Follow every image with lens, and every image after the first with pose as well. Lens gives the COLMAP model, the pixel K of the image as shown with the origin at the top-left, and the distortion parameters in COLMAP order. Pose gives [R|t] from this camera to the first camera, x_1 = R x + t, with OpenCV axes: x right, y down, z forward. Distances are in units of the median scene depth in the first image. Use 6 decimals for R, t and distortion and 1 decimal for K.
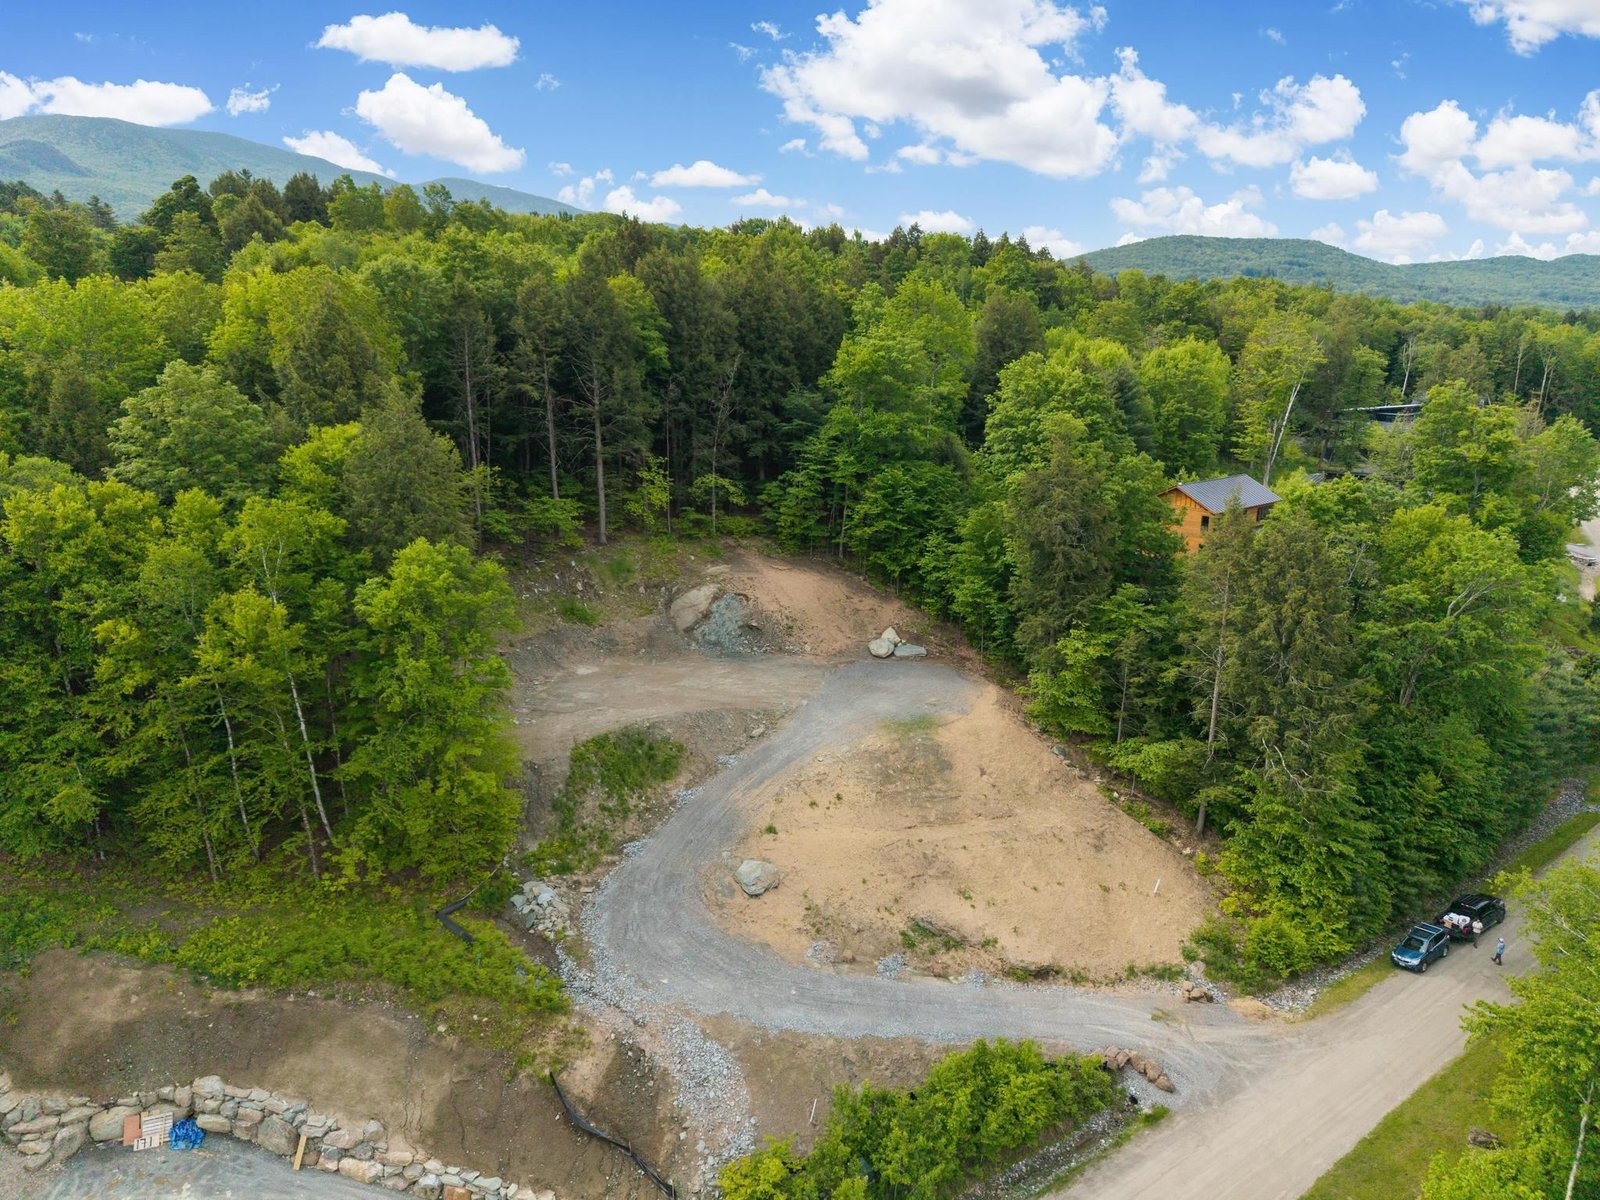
lens RADIAL K [[1070.0, 0, 797.4], [0, 1070.0, 598.8], [0, 0, 1]] dist [0.026658, -0.029097]
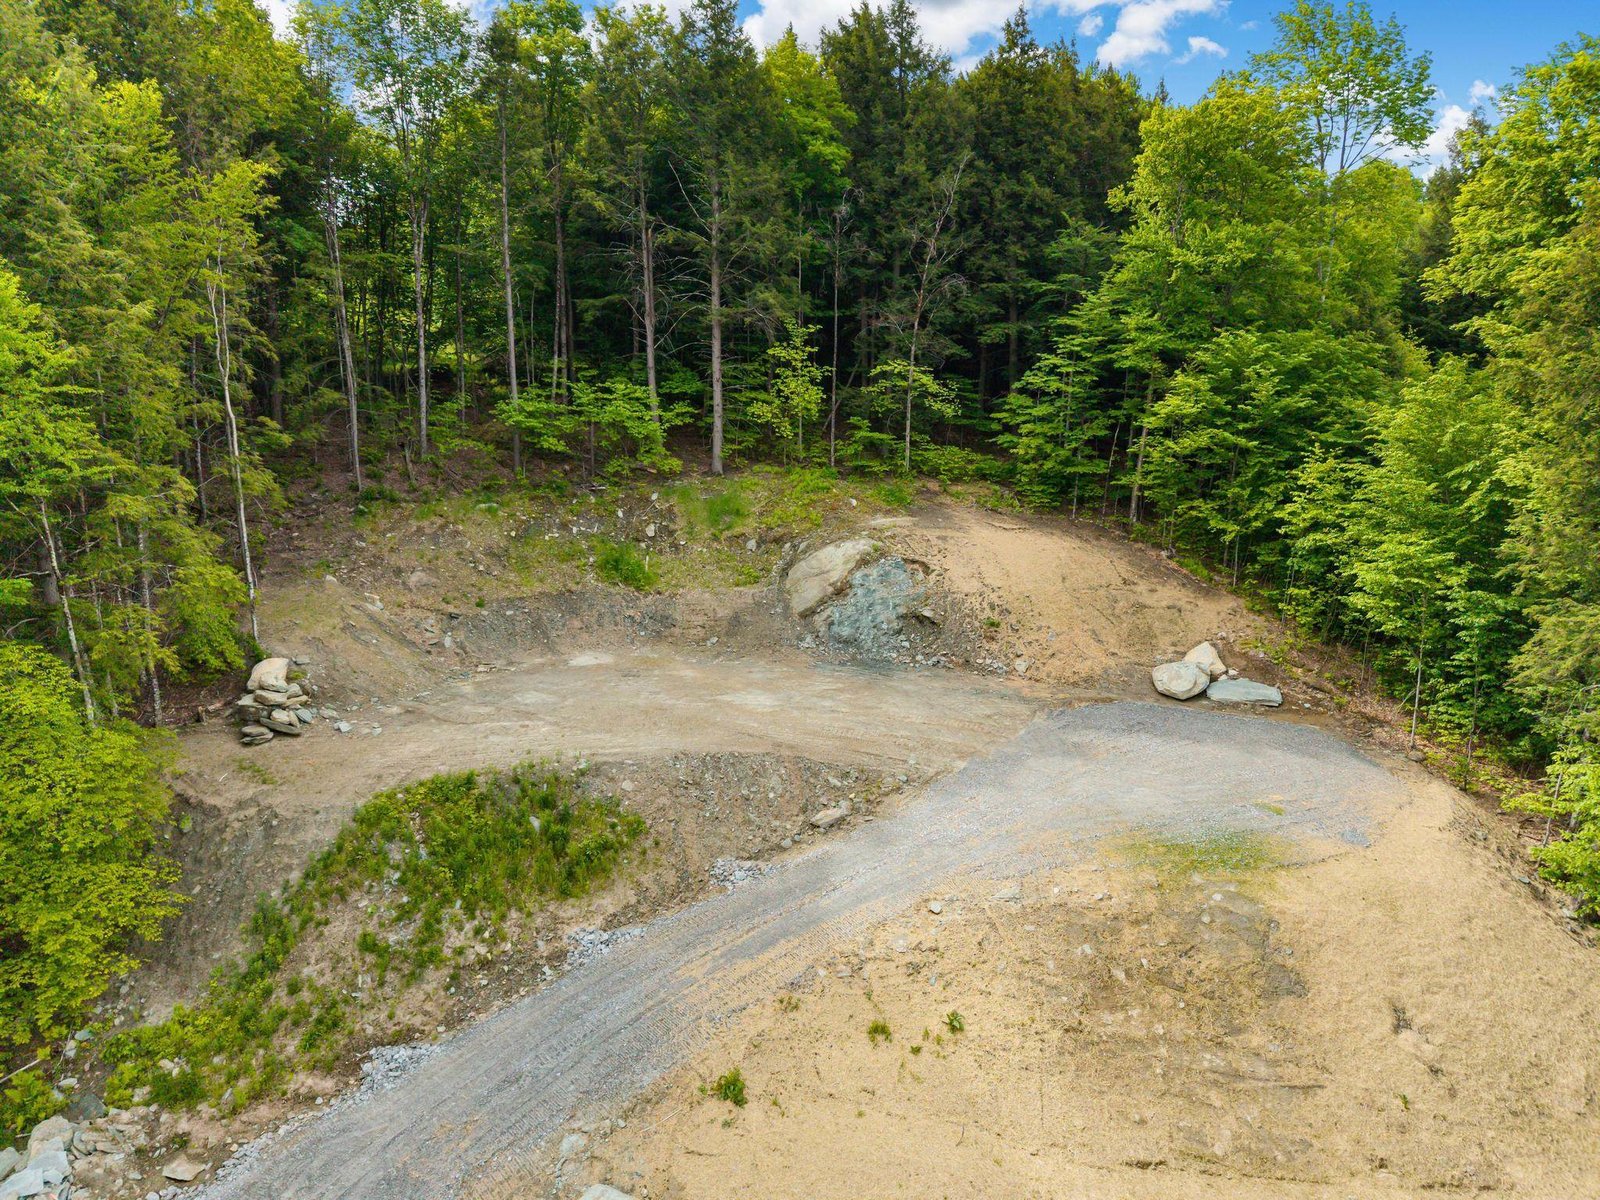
lens RADIAL K [[1070.0, 0, 794.5], [0, 1070.0, 602.2], [0, 0, 1]] dist [0.026658, -0.029097]
pose [[0.936580, 0.069446, -0.343506, 0.108884], [-0.091373, 0.994657, -0.048043, 0.067749], [0.338334, 0.076384, 0.937921, 0.654712]]
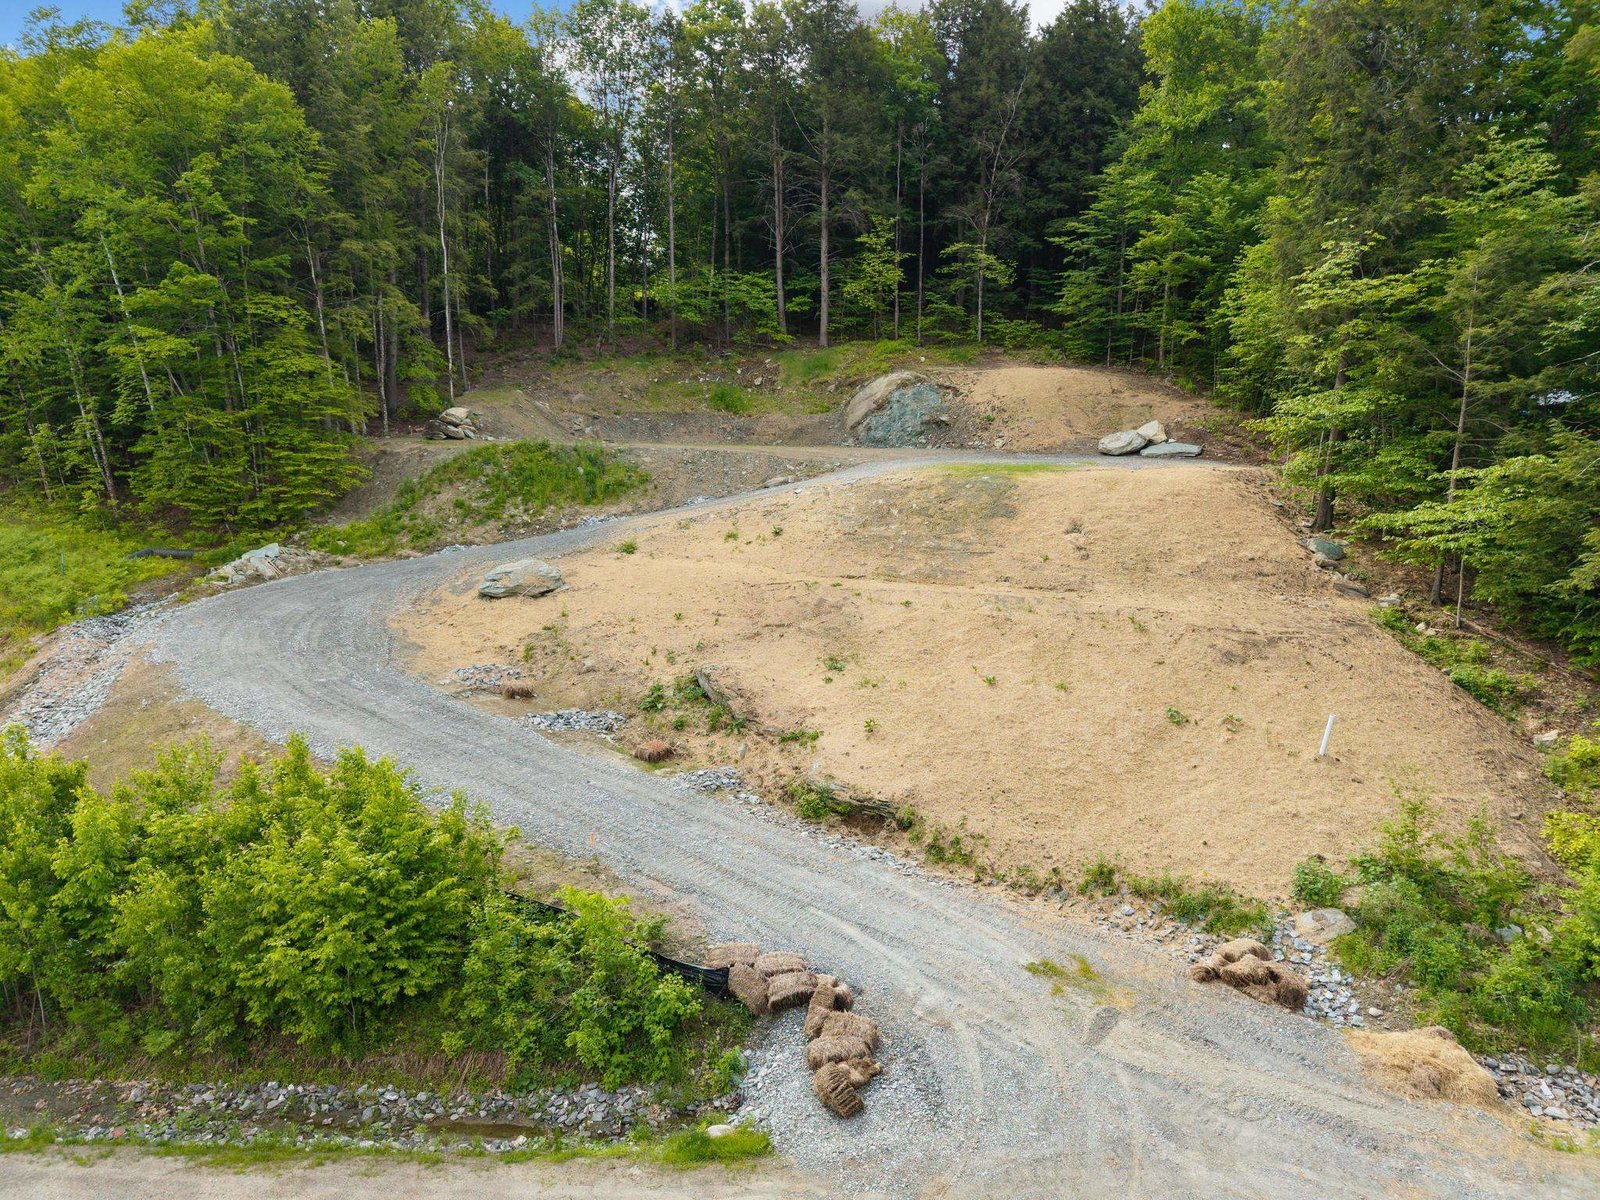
lens RADIAL K [[1070.0, 0, 797.3], [0, 1070.0, 604.1], [0, 0, 1]] dist [0.026658, -0.029097]
pose [[0.797906, 0.077852, -0.597734, 0.403208], [-0.151910, 0.985589, -0.074413, 0.276206], [0.583327, 0.150176, 0.798234, 0.591647]]
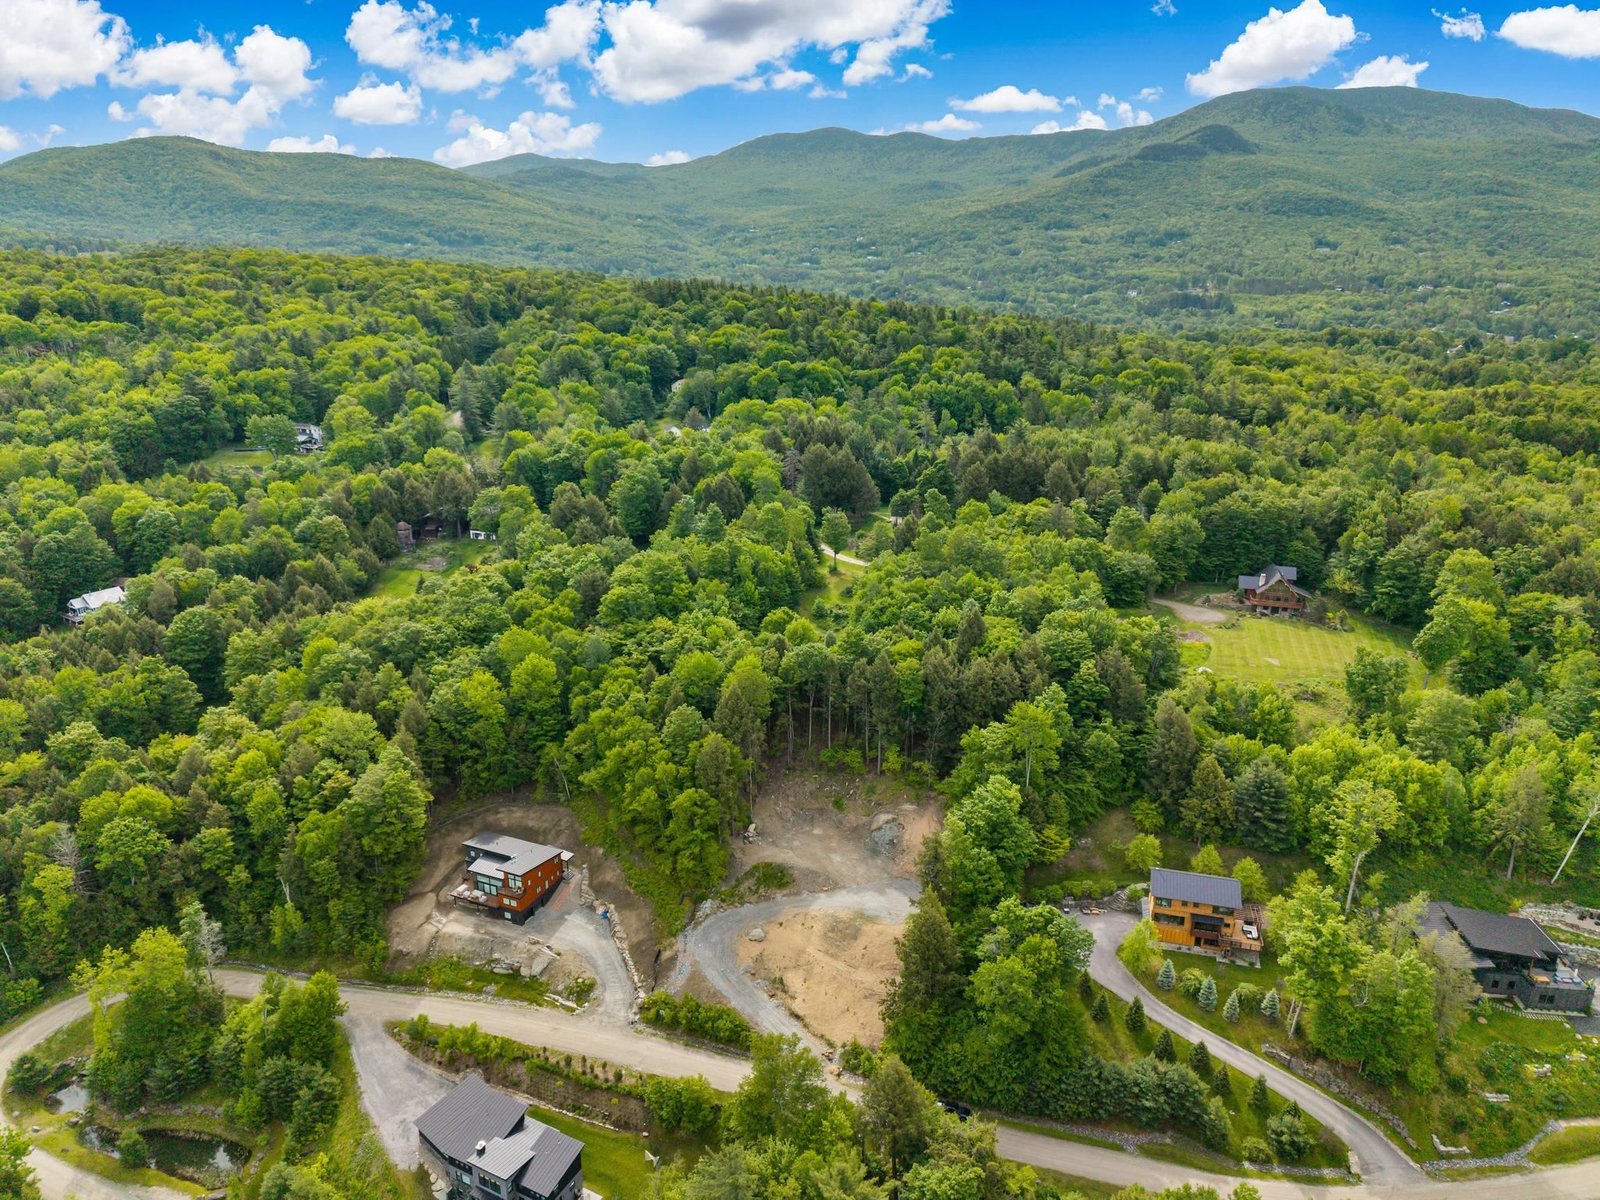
lens RADIAL K [[1070.0, 0, 791.8], [0, 1070.0, 595.3], [0, 0, 1]] dist [0.026658, -0.029097]
pose [[0.578946, 0.249031, -0.776405, 1.907215], [-0.208228, 0.965799, 0.154509, -1.022436], [0.788329, 0.072216, 0.611001, -0.709287]]
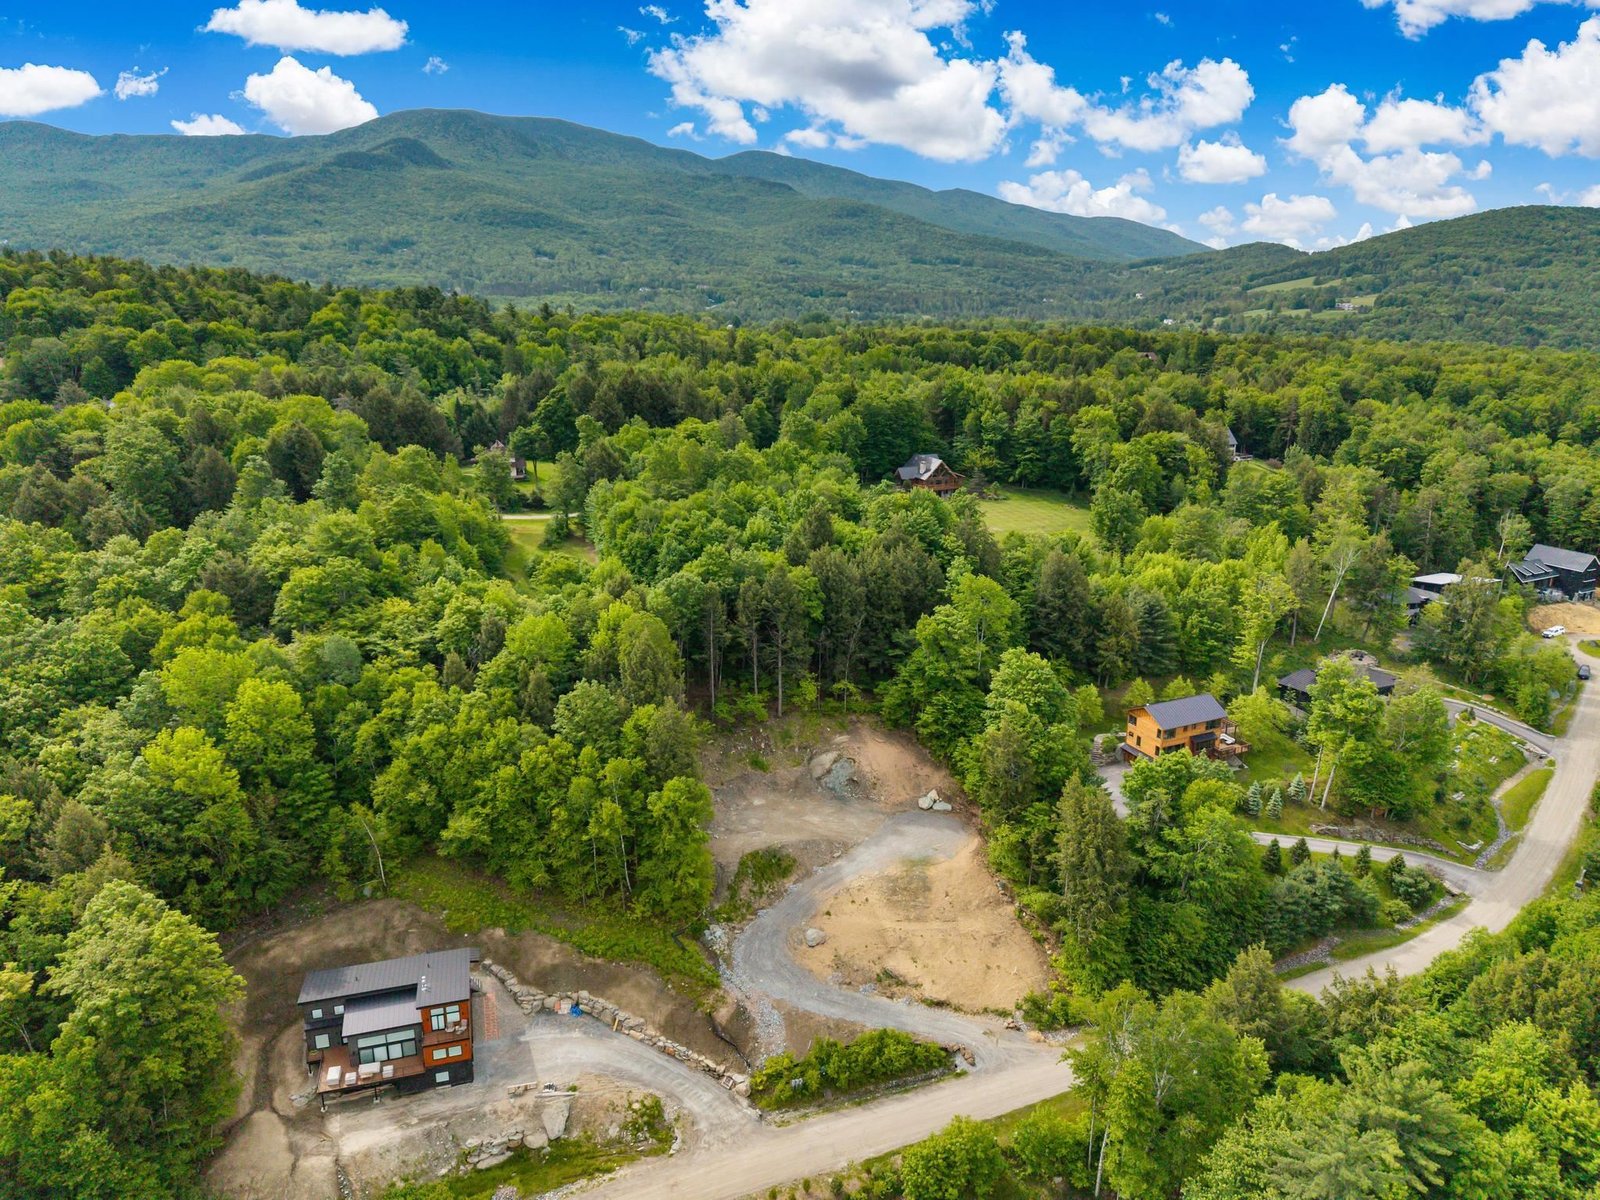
lens RADIAL K [[1070.0, 0, 796.0], [0, 1070.0, 601.0], [0, 0, 1]] dist [0.026658, -0.029097]
pose [[0.967172, 0.074776, -0.242873, 0.371106], [-0.065277, 0.996763, 0.046937, -0.474785], [0.245596, -0.029542, 0.968922, -0.994313]]
